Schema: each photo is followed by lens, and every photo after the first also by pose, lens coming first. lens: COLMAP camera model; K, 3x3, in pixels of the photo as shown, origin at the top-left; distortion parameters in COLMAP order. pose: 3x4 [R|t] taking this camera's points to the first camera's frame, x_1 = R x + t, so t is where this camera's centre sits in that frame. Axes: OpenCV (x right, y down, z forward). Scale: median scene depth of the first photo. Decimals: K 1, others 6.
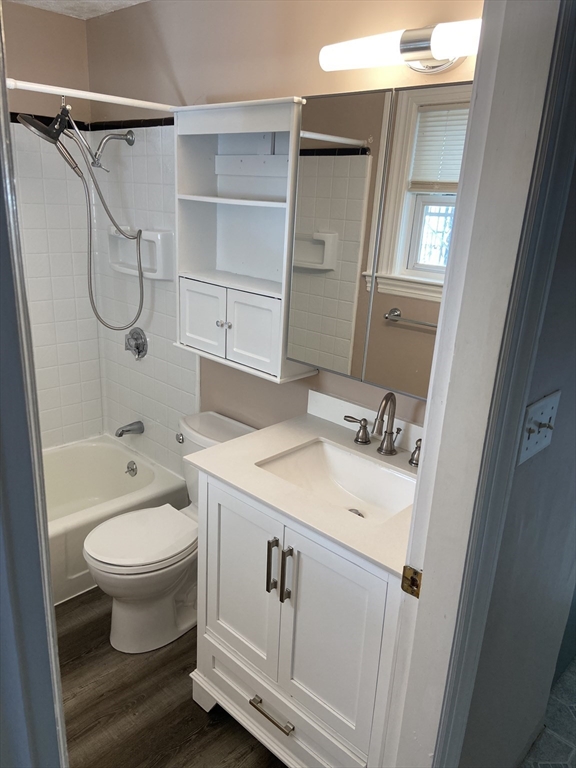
lens RADIAL K [[581.6, 0, 282.8], [0, 581.6, 385.3], [0, 0, 1]] dist [0.118020, -0.150840]
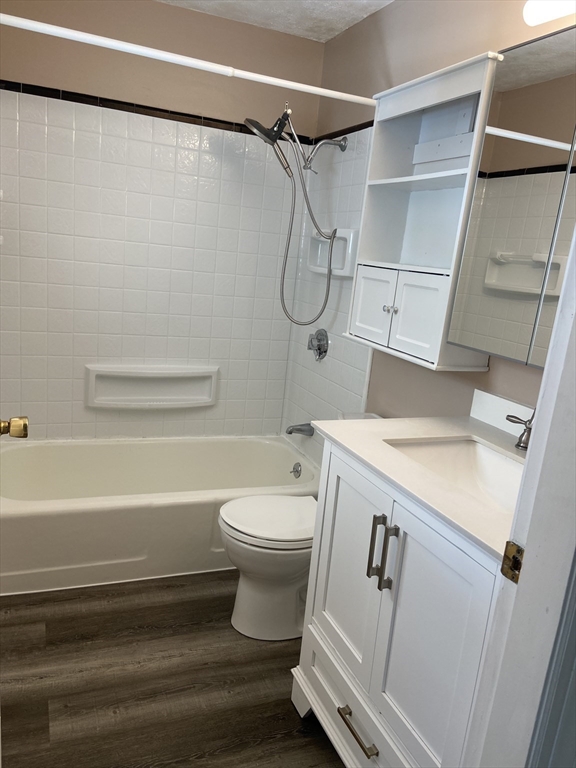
lens RADIAL K [[581.6, 0, 282.8], [0, 581.6, 385.3], [0, 0, 1]] dist [0.118020, -0.150840]
pose [[0.915677, 0.130477, -0.380146, 0.120189], [-0.173432, 0.981520, -0.080868, 0.127904], [0.362570, 0.139978, 0.921384, 0.083941]]
